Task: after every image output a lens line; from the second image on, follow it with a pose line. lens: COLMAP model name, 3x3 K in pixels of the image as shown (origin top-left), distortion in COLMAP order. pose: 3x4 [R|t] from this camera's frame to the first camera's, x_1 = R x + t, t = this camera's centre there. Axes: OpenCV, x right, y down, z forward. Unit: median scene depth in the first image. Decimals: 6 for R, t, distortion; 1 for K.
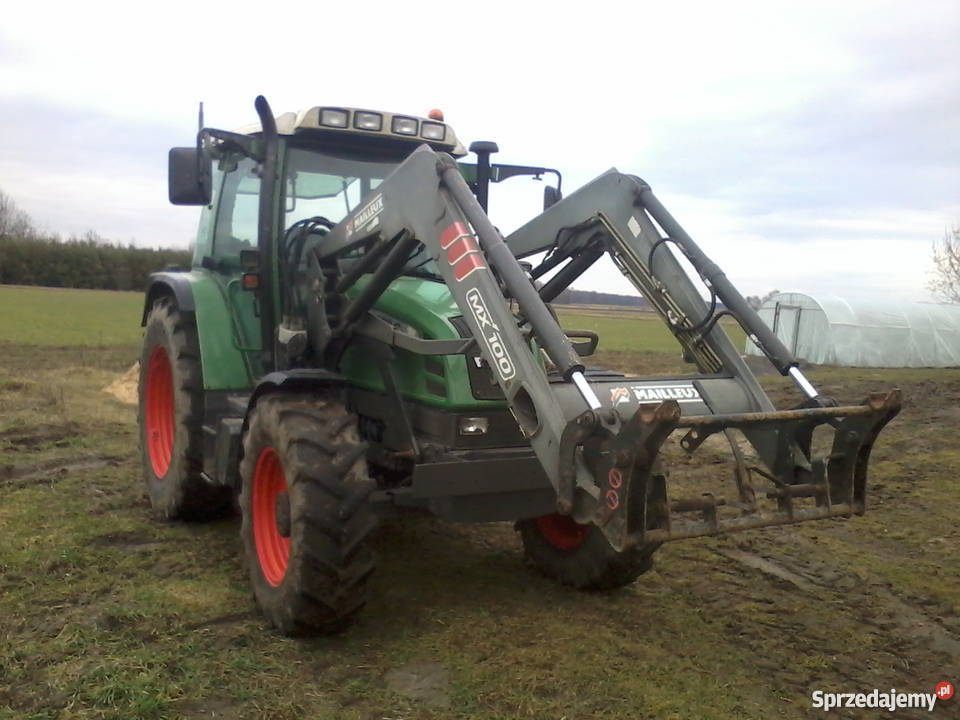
lens RADIAL K [[926.0, 0, 480.2], [0, 926.0, 340.9], [0, 0, 1]] dist [-0.055028, -0.004339]
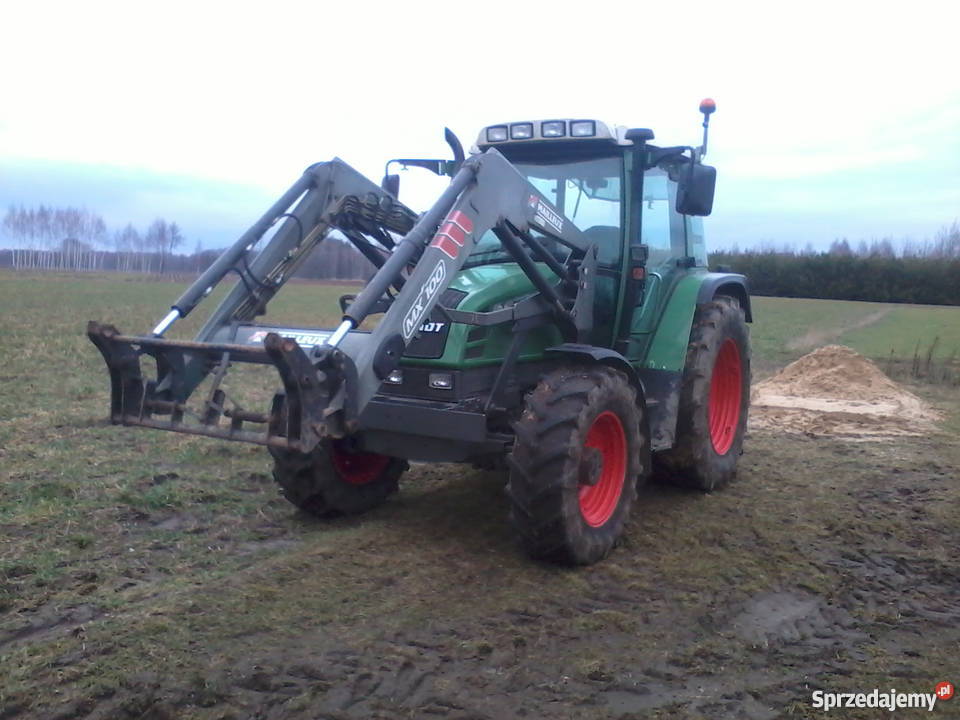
lens RADIAL K [[893.9, 0, 480.0], [0, 893.9, 360.0], [0, 0, 1]] dist [0.034735, -0.005906]
pose [[0.478145, 0.058390, -0.876338, 0.893031], [-0.063313, 0.997483, 0.031918, 0.019806], [0.875996, 0.040222, 0.480638, 0.427123]]
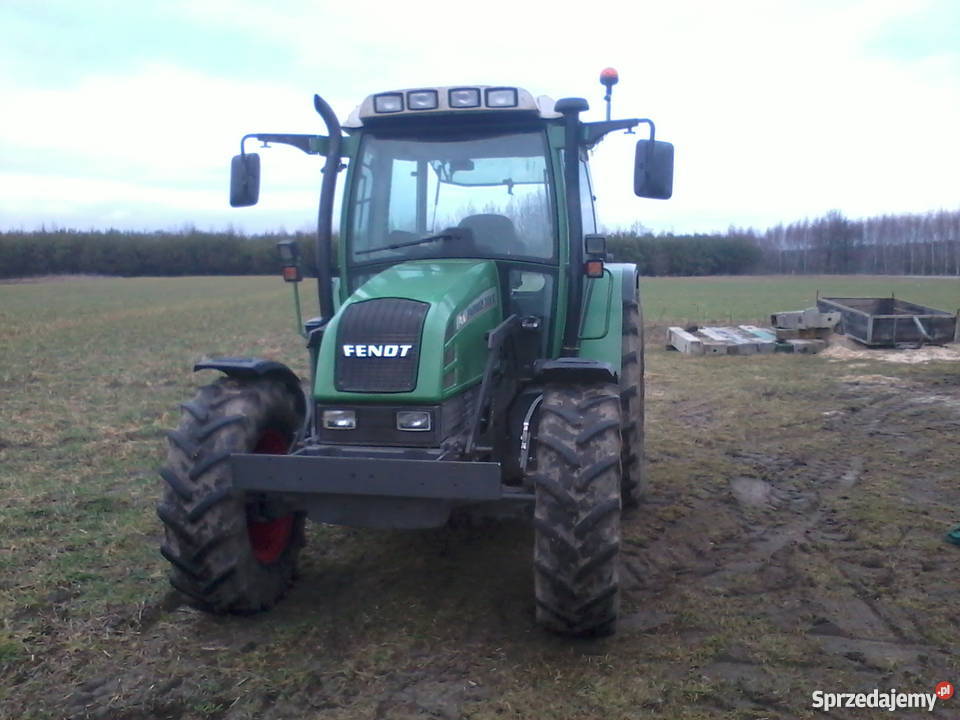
lens RADIAL K [[917.0, 0, 480.0], [0, 917.0, 360.0], [0, 0, 1]] dist [-0.014657, -0.005559]
pose [[0.742645, 0.019178, -0.669411, 0.580617], [0.001077, 0.999554, 0.029831, 0.003868], [0.669685, -0.022874, 0.742293, 0.334733]]
